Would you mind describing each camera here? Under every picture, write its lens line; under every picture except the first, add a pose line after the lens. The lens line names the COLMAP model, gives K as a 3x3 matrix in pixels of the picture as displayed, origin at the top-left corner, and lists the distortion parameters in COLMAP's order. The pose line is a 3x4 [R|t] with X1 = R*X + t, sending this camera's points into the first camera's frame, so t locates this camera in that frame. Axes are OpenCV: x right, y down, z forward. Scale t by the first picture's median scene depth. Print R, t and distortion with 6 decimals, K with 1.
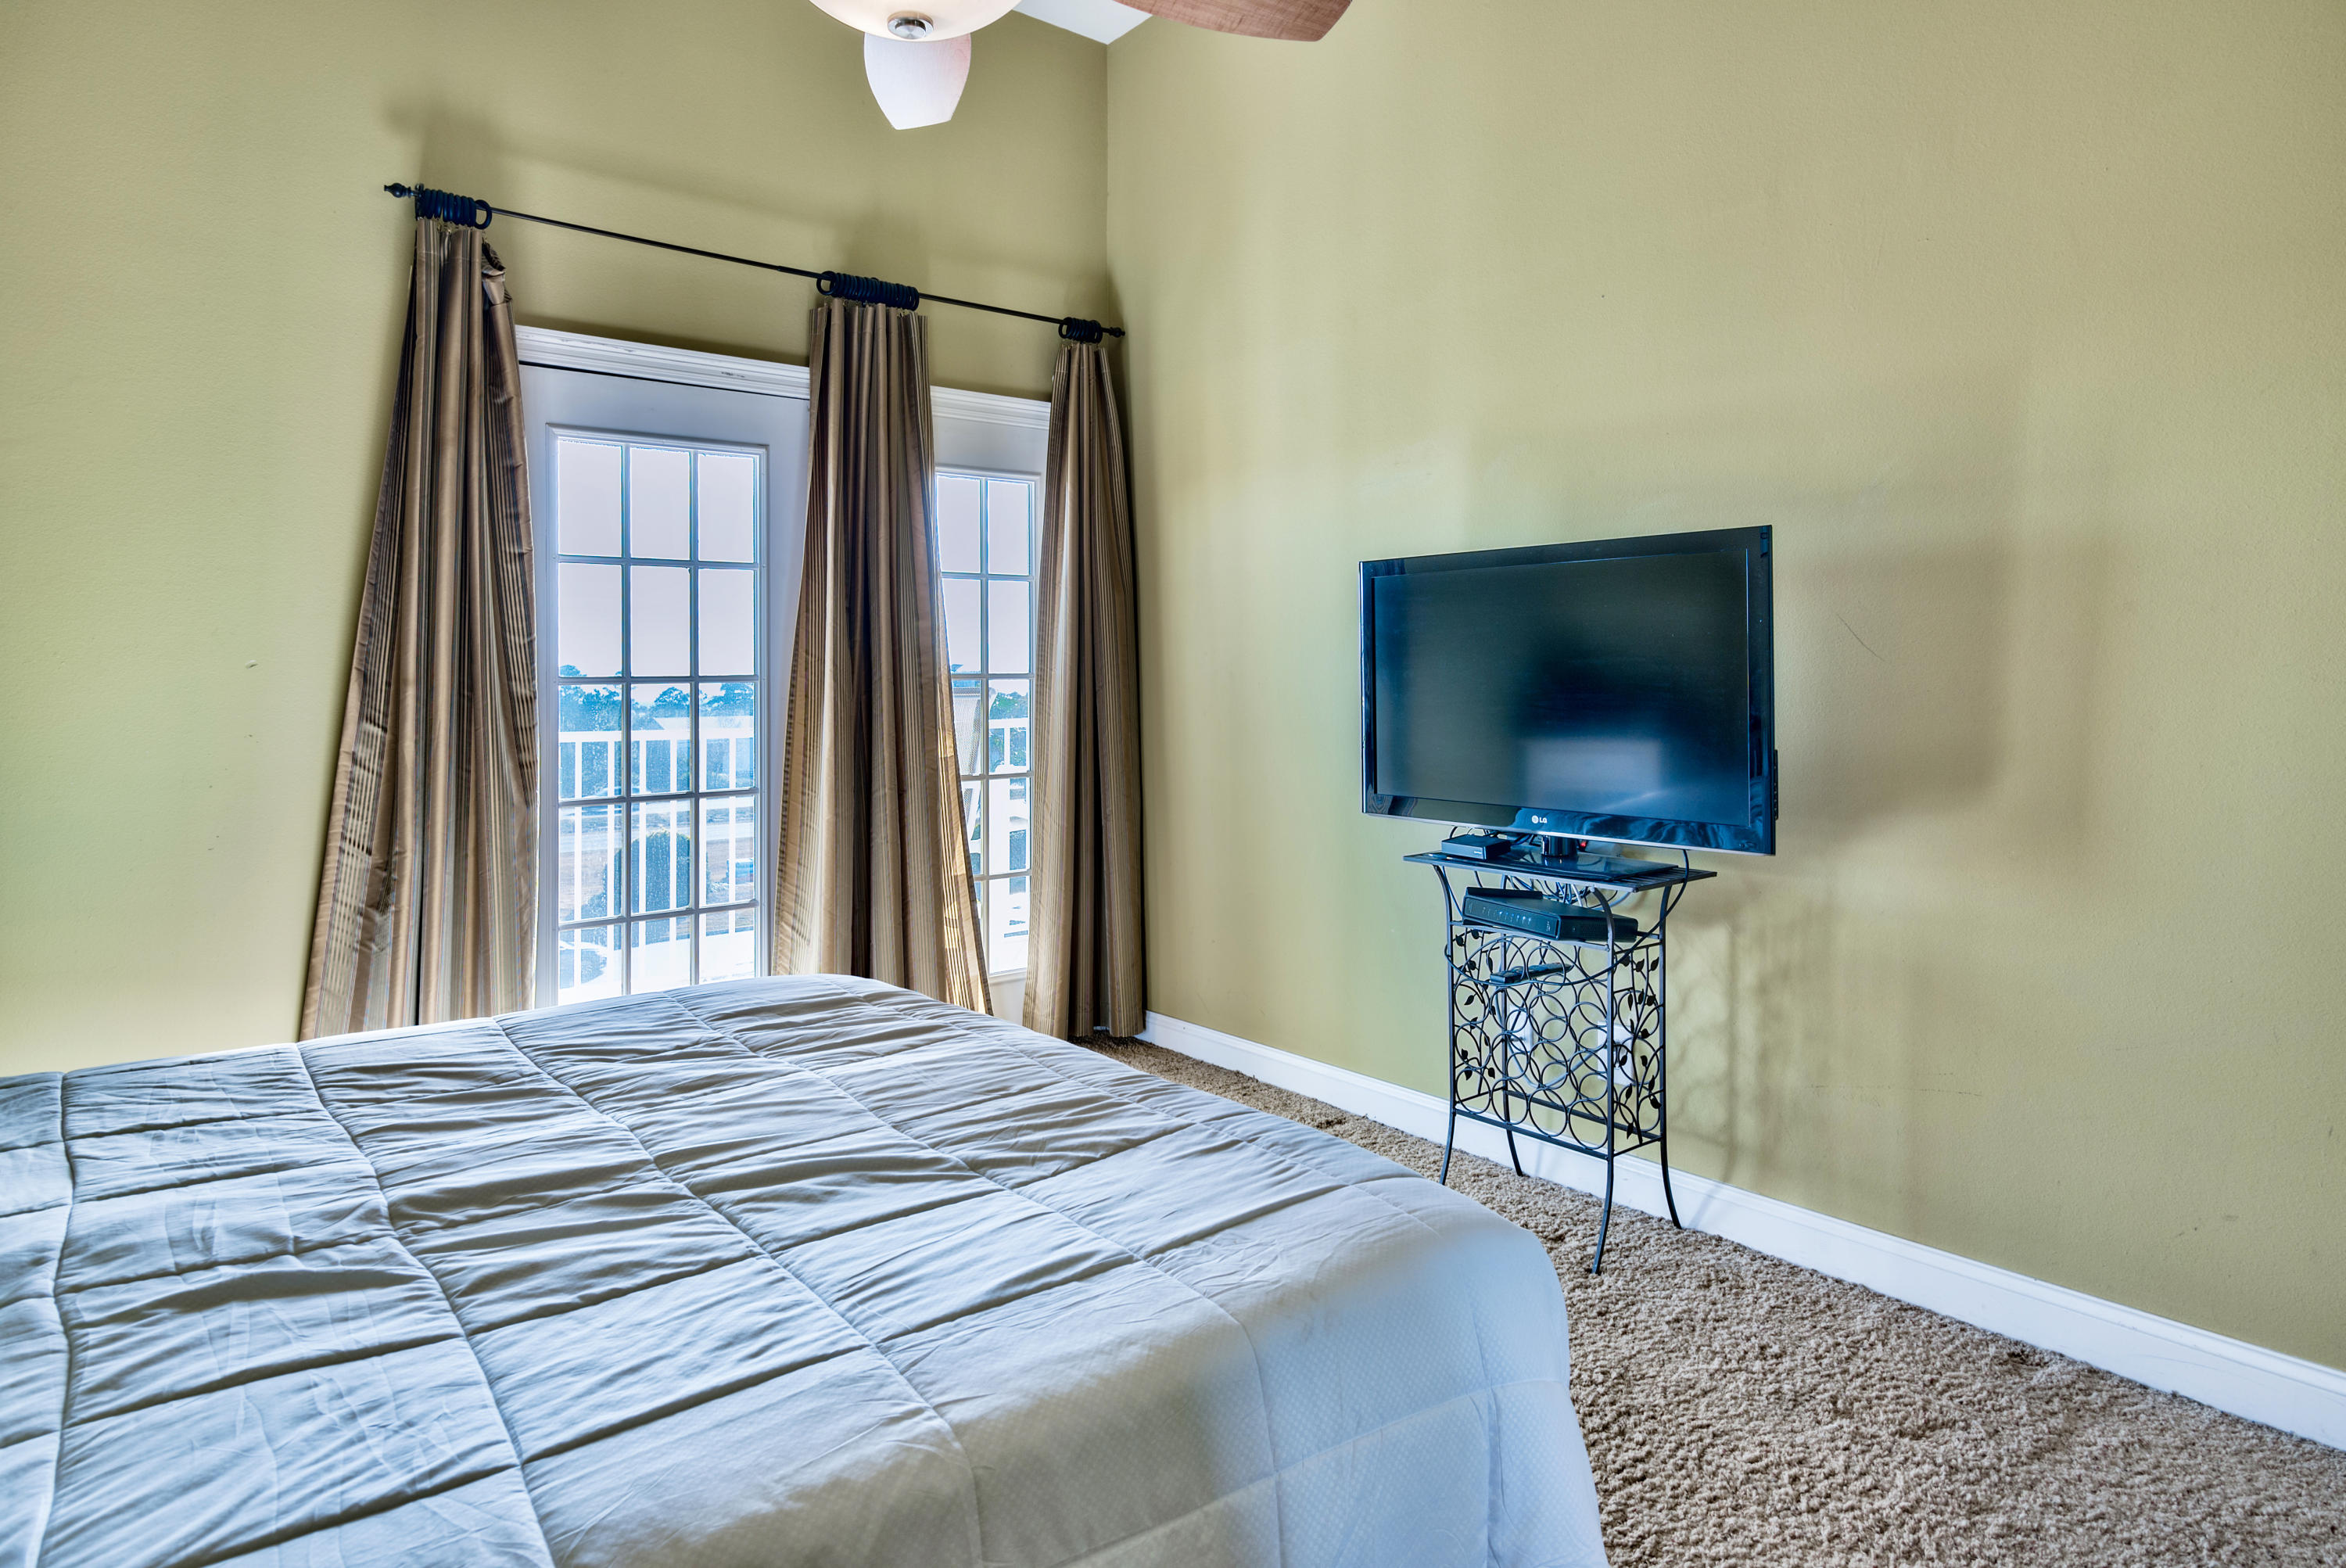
lens RADIAL K [[1330.2, 0, 1158.2], [0, 1330.2, 671.8], [0, 0, 1]] dist [-0.000917, 0.001151]
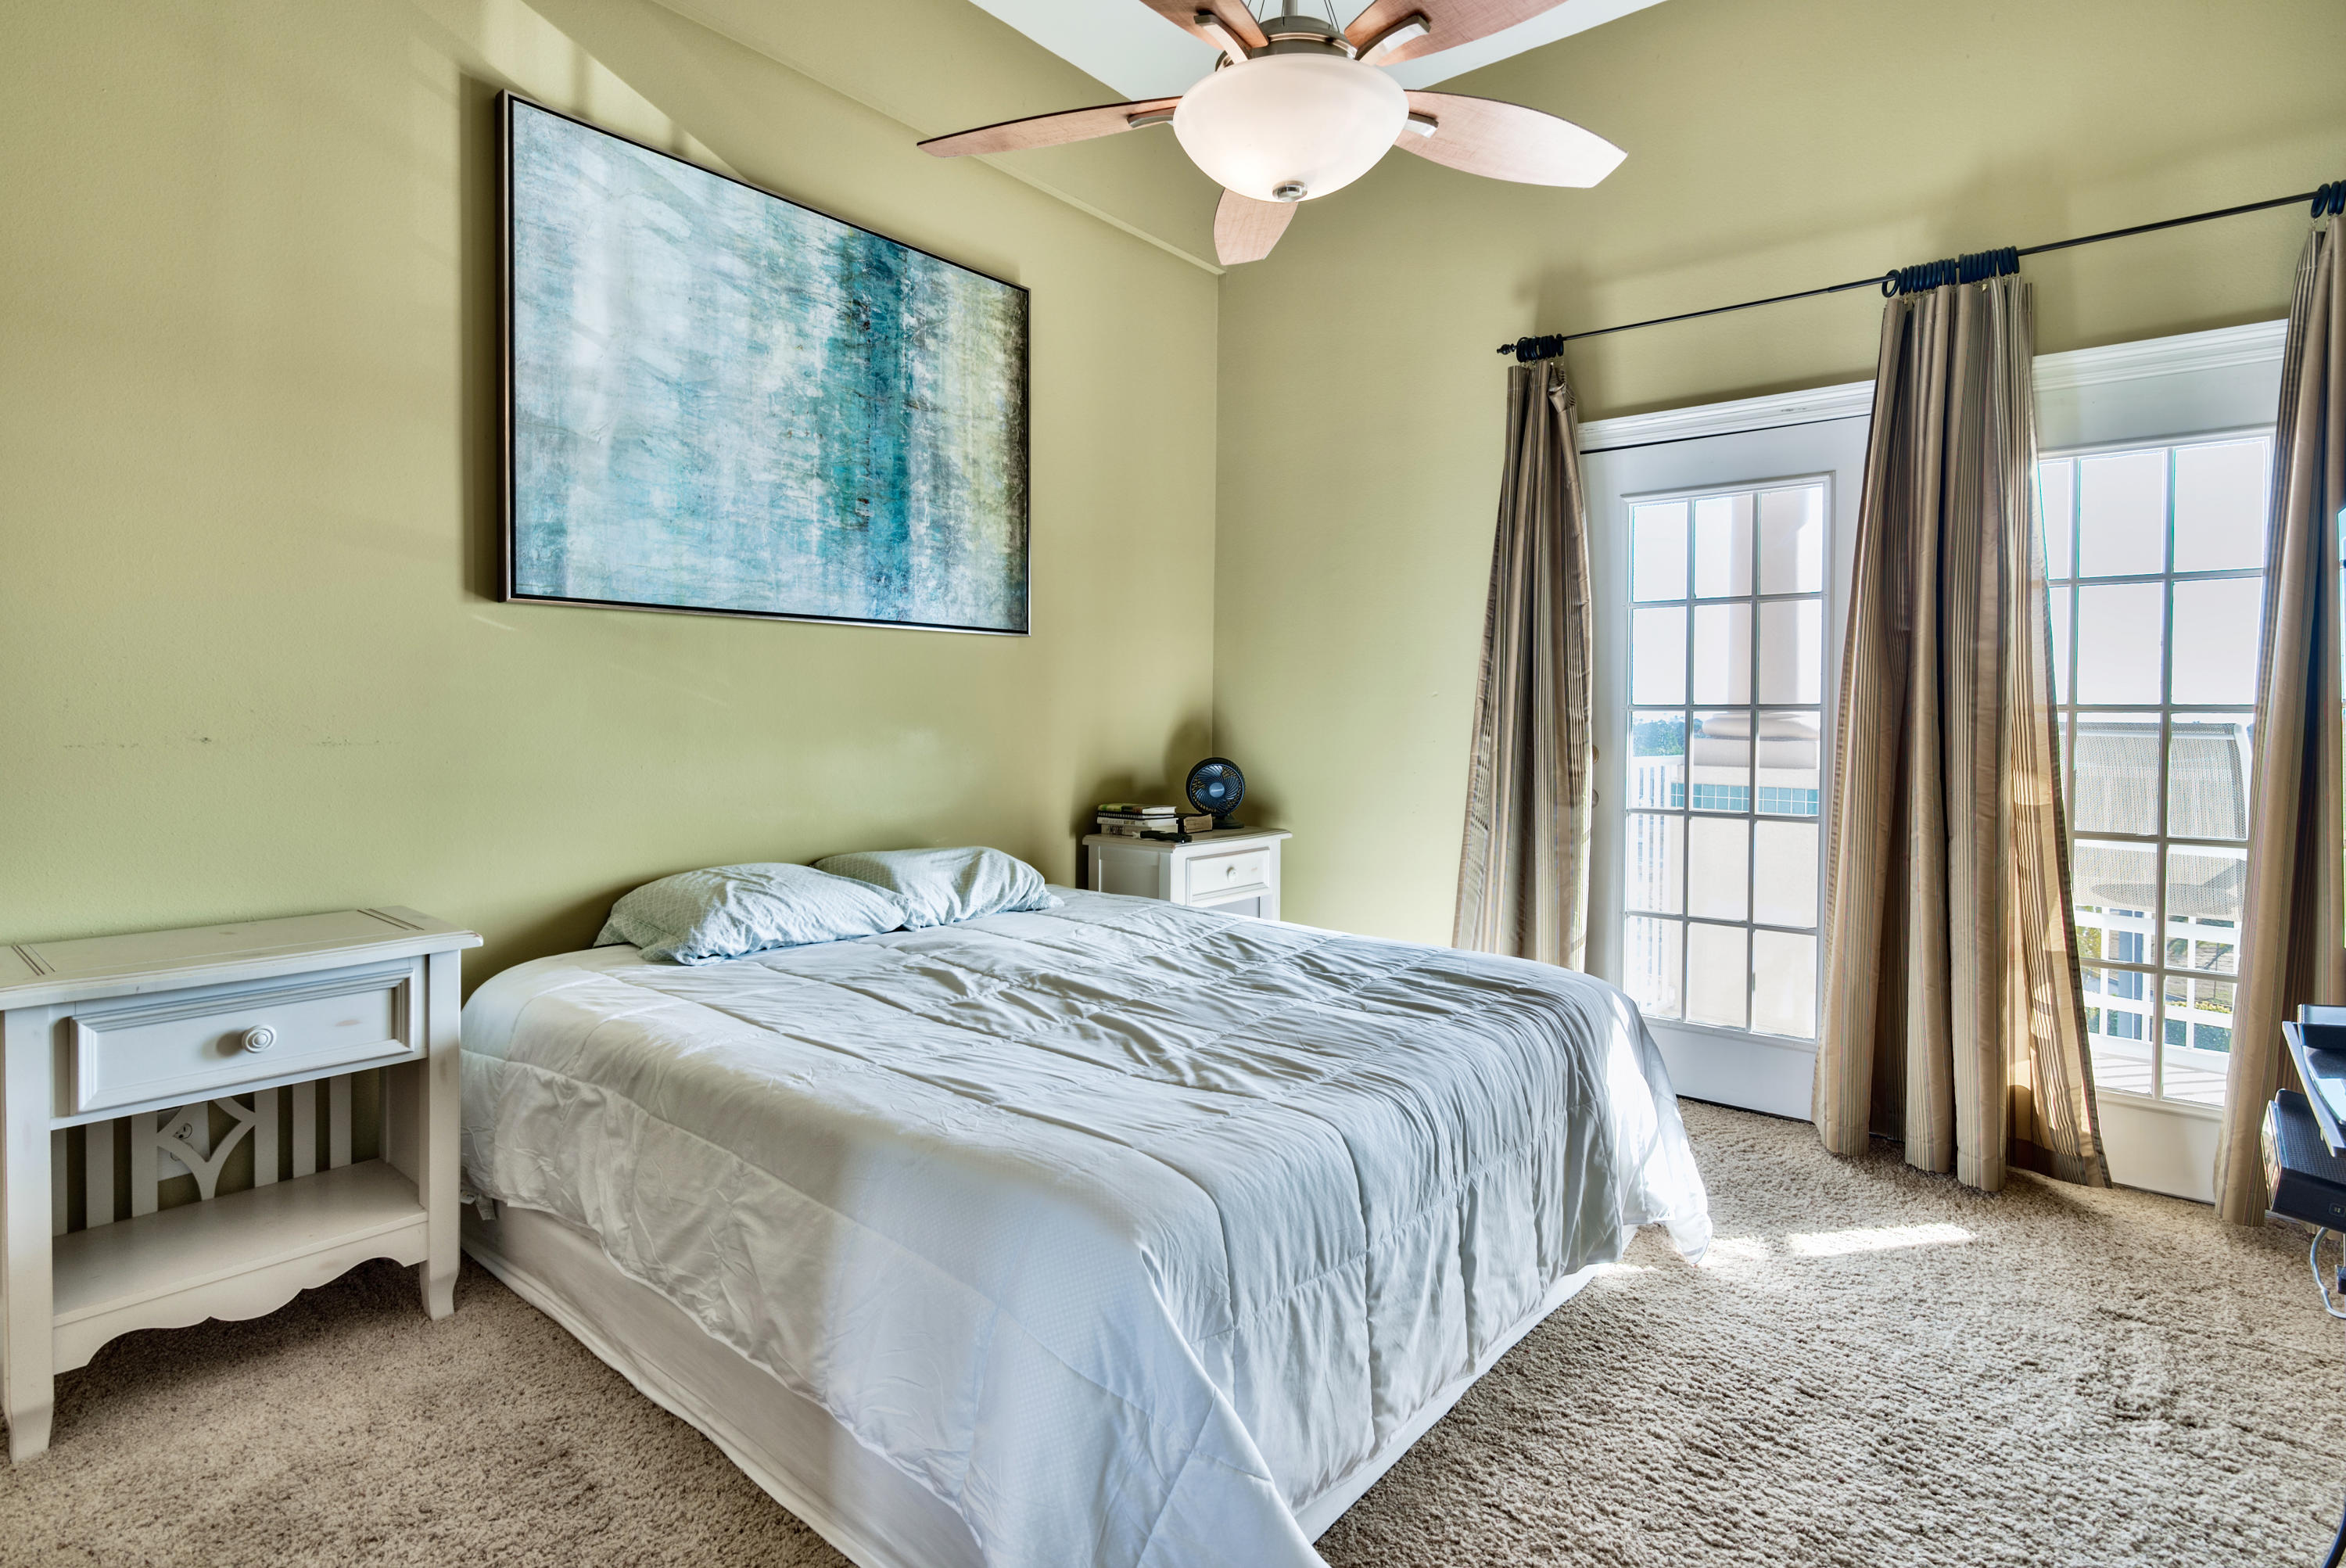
lens RADIAL K [[1172.5, 0, 1145.8], [0, 1172.5, 721.0], [0, 0, 1]] dist [-0.001754, 0.000062]
pose [[0.215342, 0.020223, -0.976329, 0.484015], [-0.002780, 0.999794, 0.020096, -0.001444], [0.976535, -0.001614, 0.215354, 0.340469]]
